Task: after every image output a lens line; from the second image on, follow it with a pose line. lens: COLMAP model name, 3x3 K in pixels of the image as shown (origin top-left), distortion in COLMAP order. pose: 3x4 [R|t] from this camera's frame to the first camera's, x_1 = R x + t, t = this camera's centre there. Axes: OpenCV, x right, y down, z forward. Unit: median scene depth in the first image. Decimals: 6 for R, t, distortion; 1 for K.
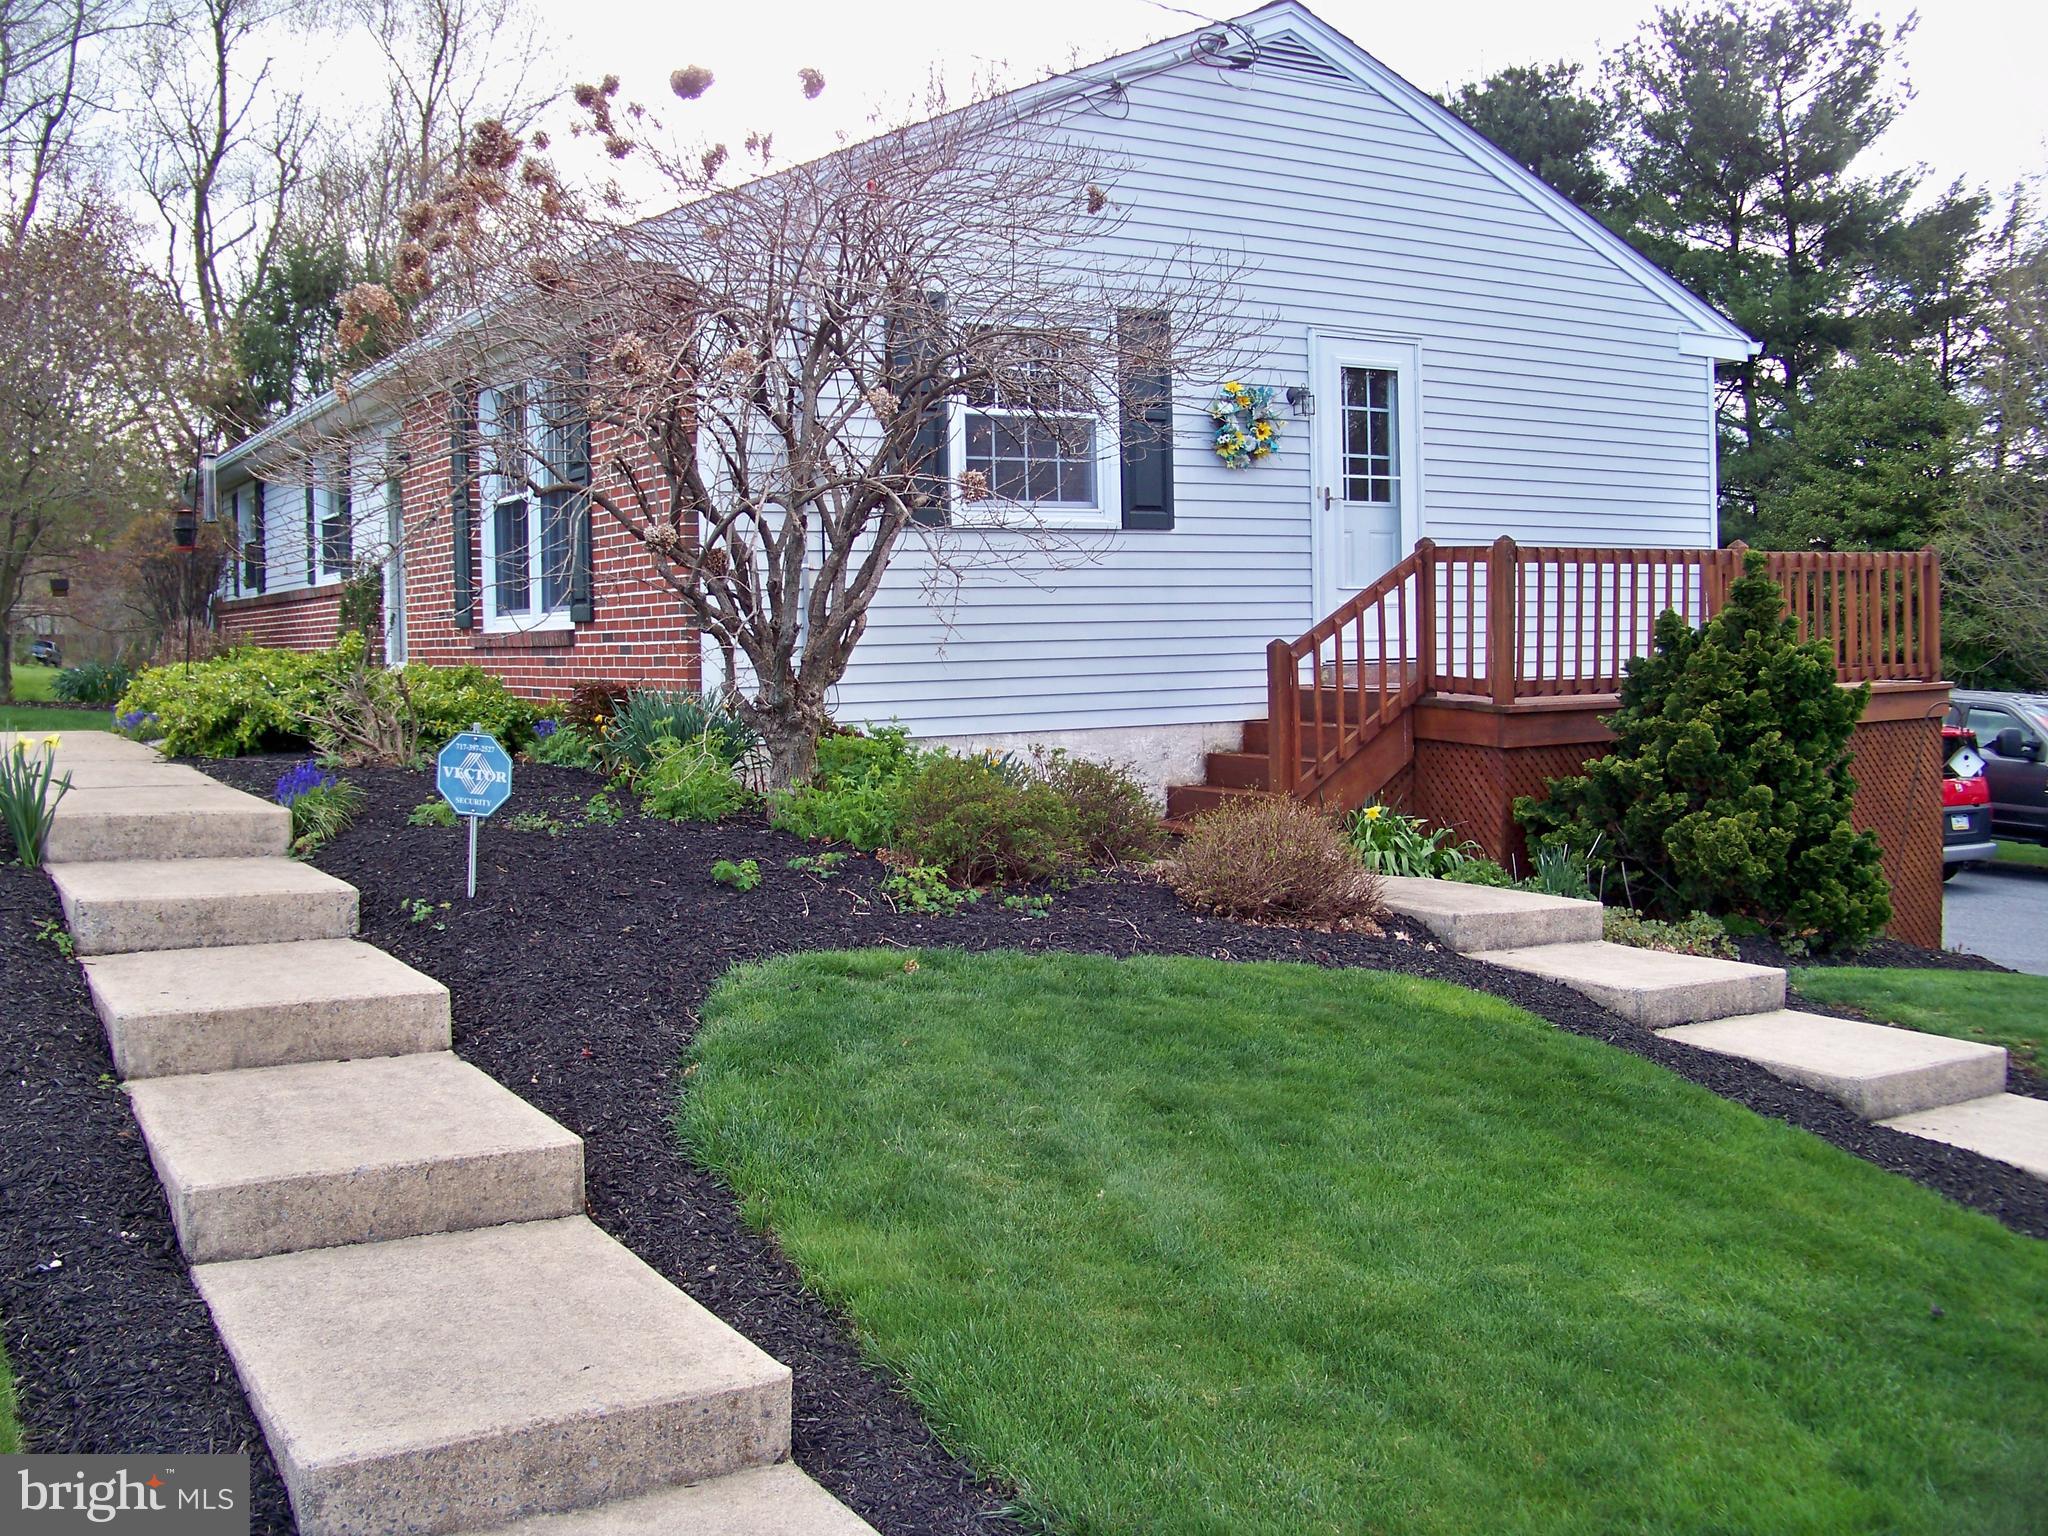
lens RADIAL K [[2001.9, 0, 1034.8], [0, 2001.9, 761.0], [0, 0, 1]] dist [-0.239732, 0.254210]
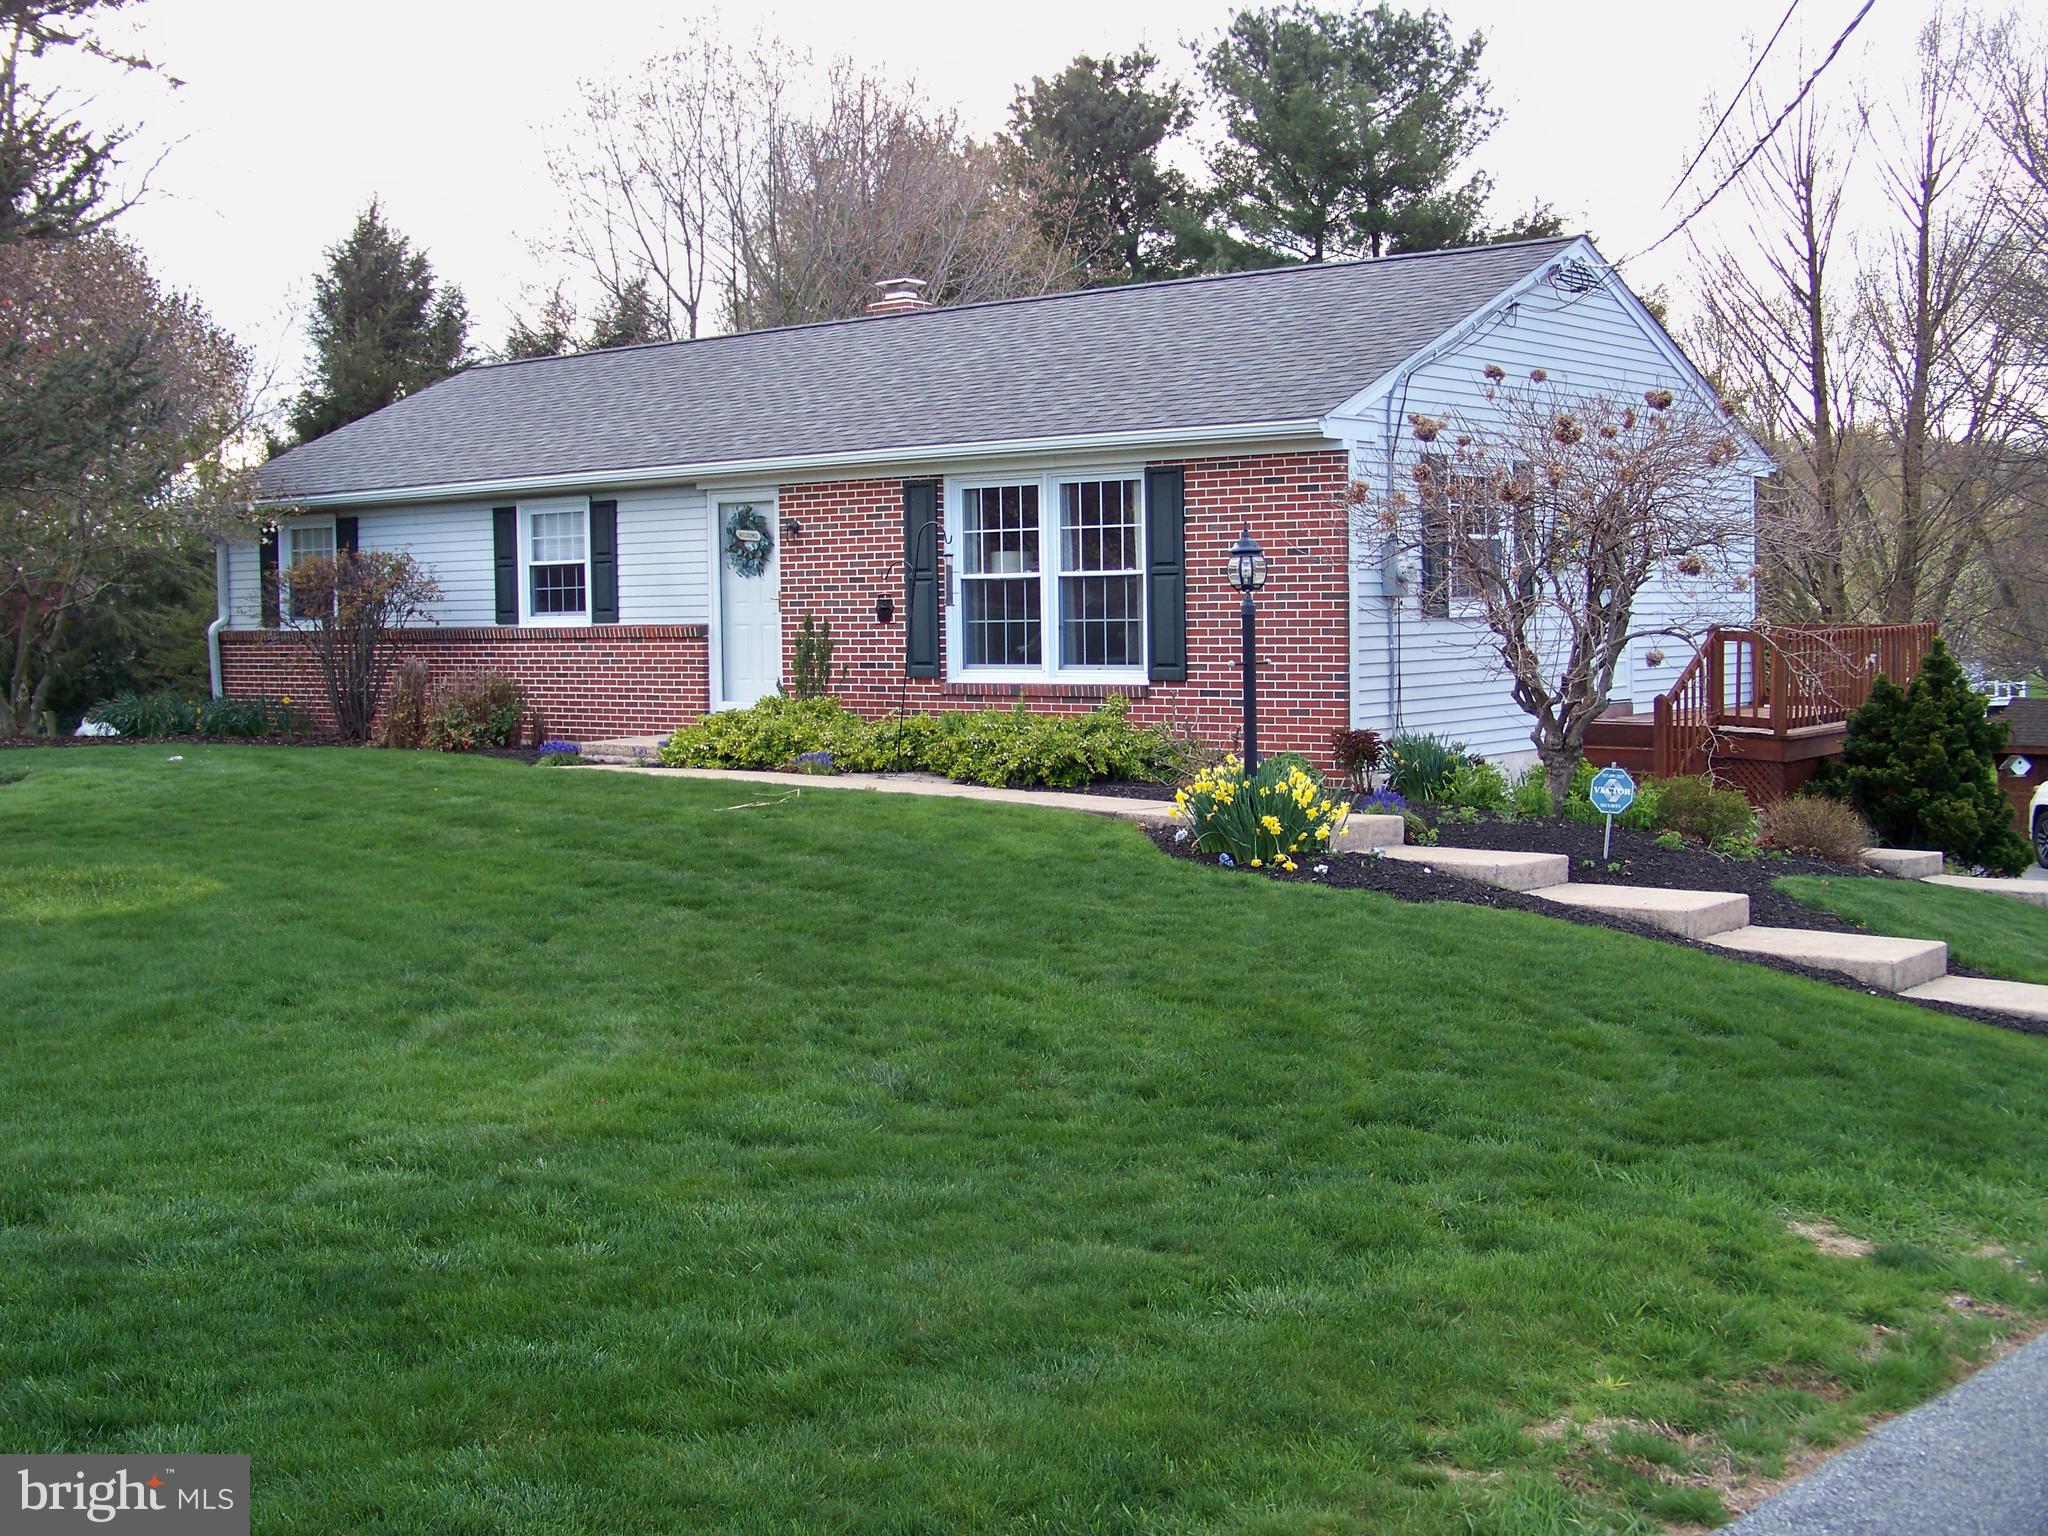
lens RADIAL K [[2388.5, 0, 1024.0], [0, 2388.5, 768.0], [0, 0, 1]] dist [-0.146778, 0.016681]
pose [[0.940933, -0.019231, 0.338047, -0.794403], [0.019280, 0.999809, 0.003213, -0.016403], [-0.338044, 0.003494, 0.941124, -0.451581]]
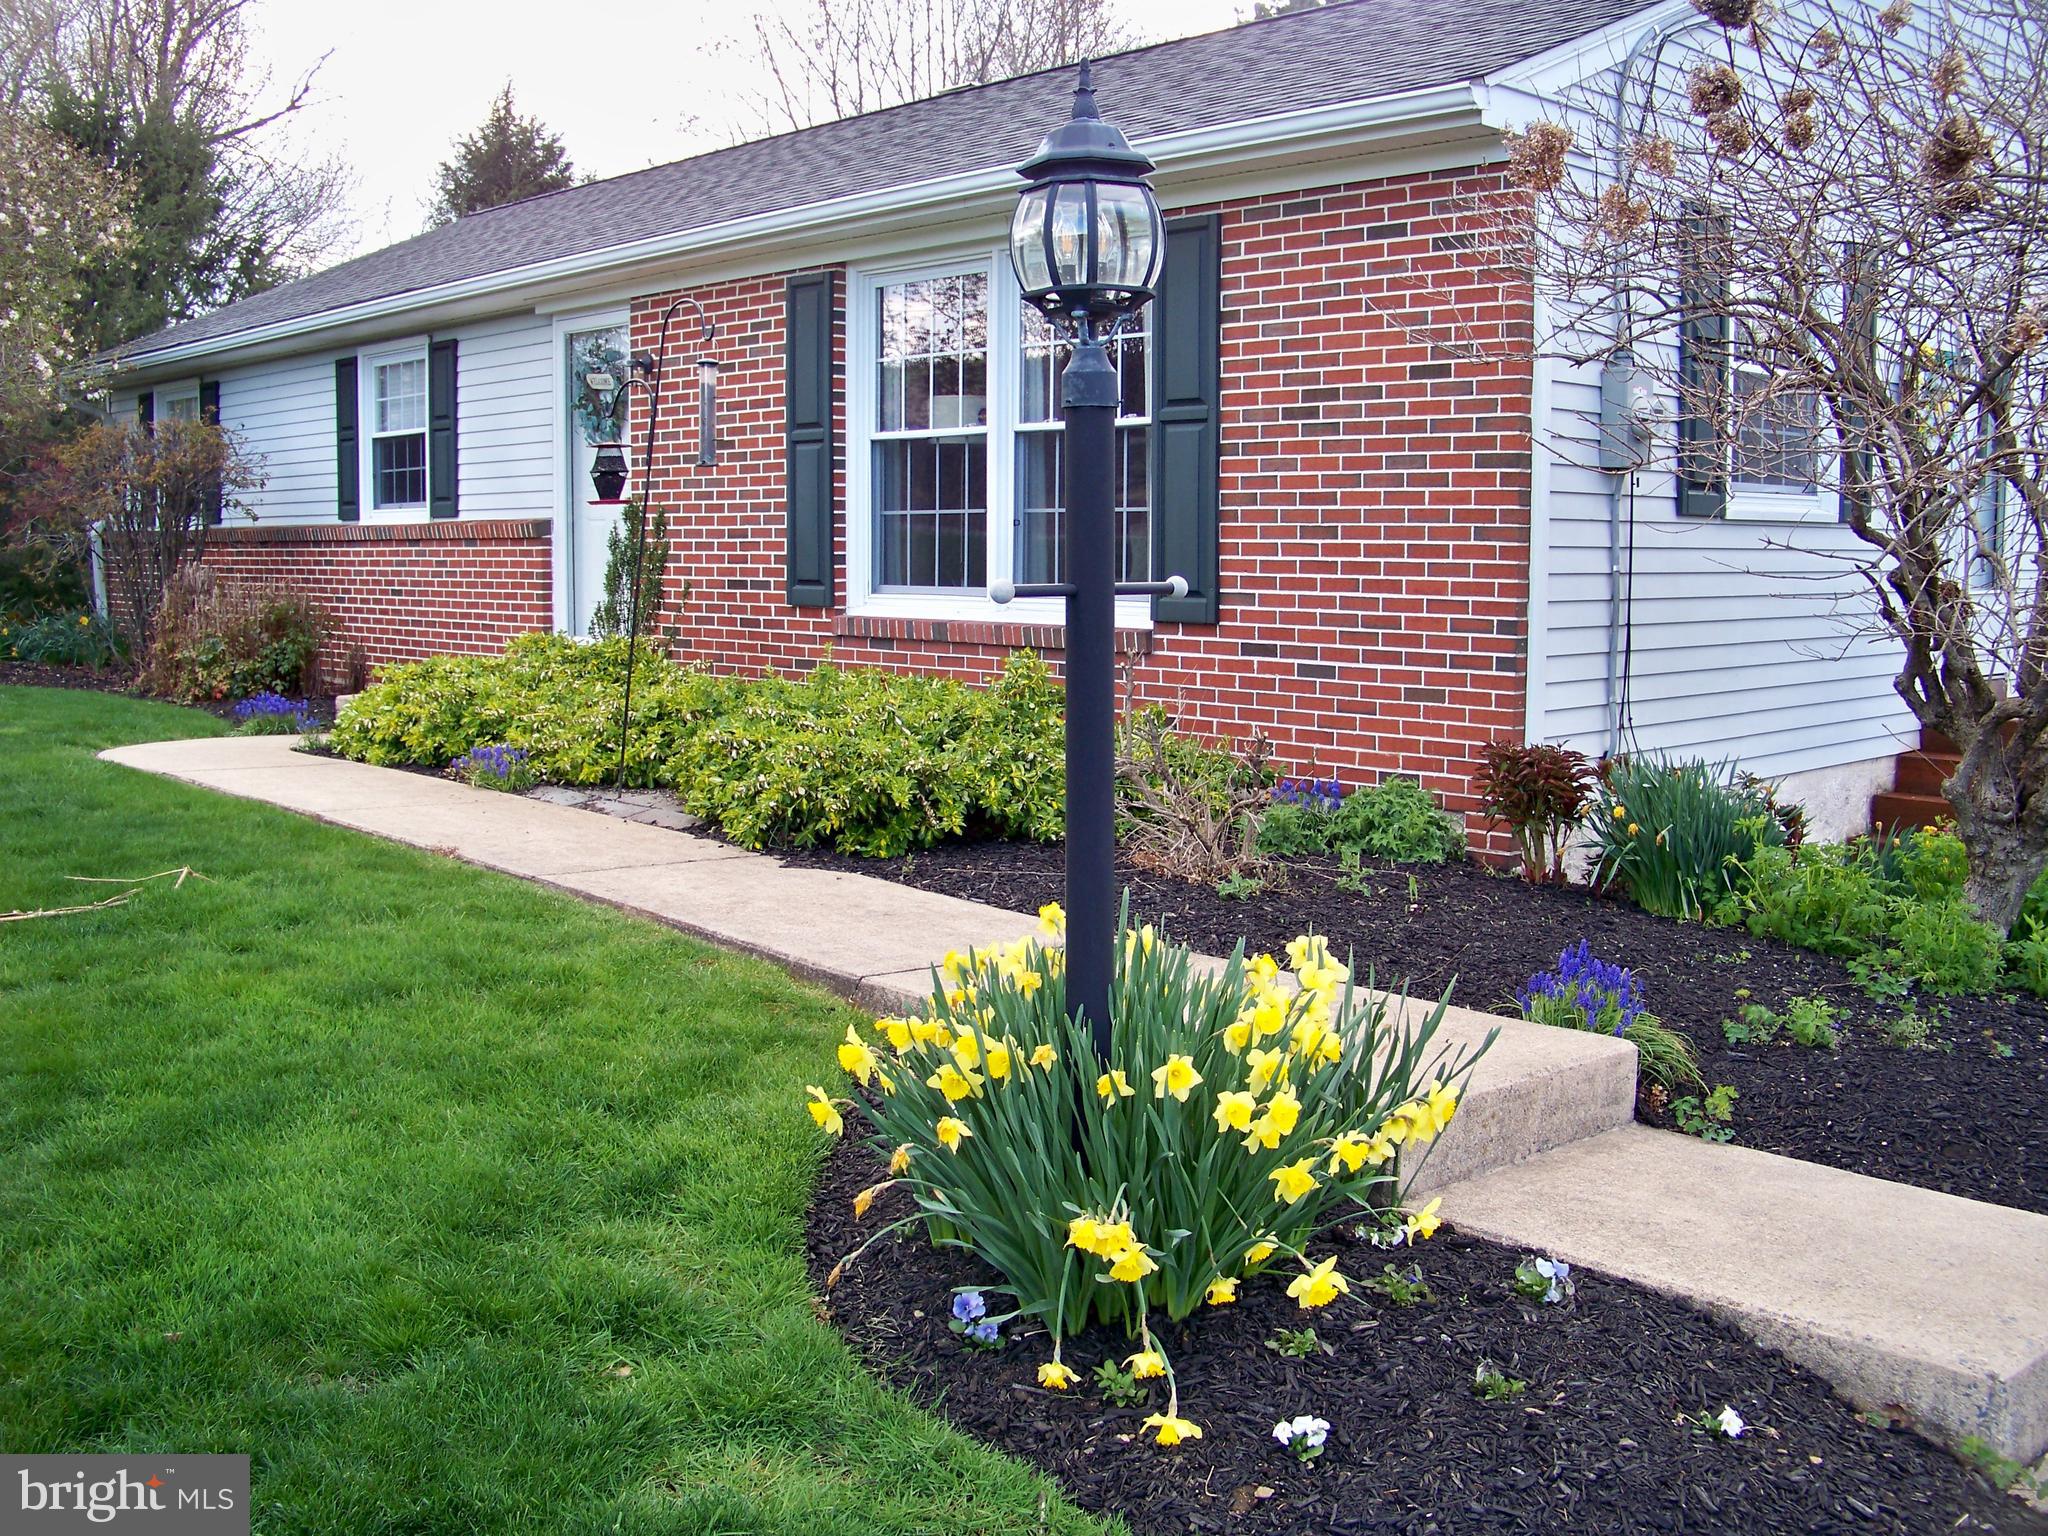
lens RADIAL K [[2001.9, 0, 1034.8], [0, 2001.9, 761.0], [0, 0, 1]] dist [-0.239732, 0.254210]
pose [[0.976345, -0.002078, 0.216208, -0.399372], [-0.007774, 0.998970, 0.044706, -0.047734], [-0.216079, -0.045329, 0.975323, 0.280176]]
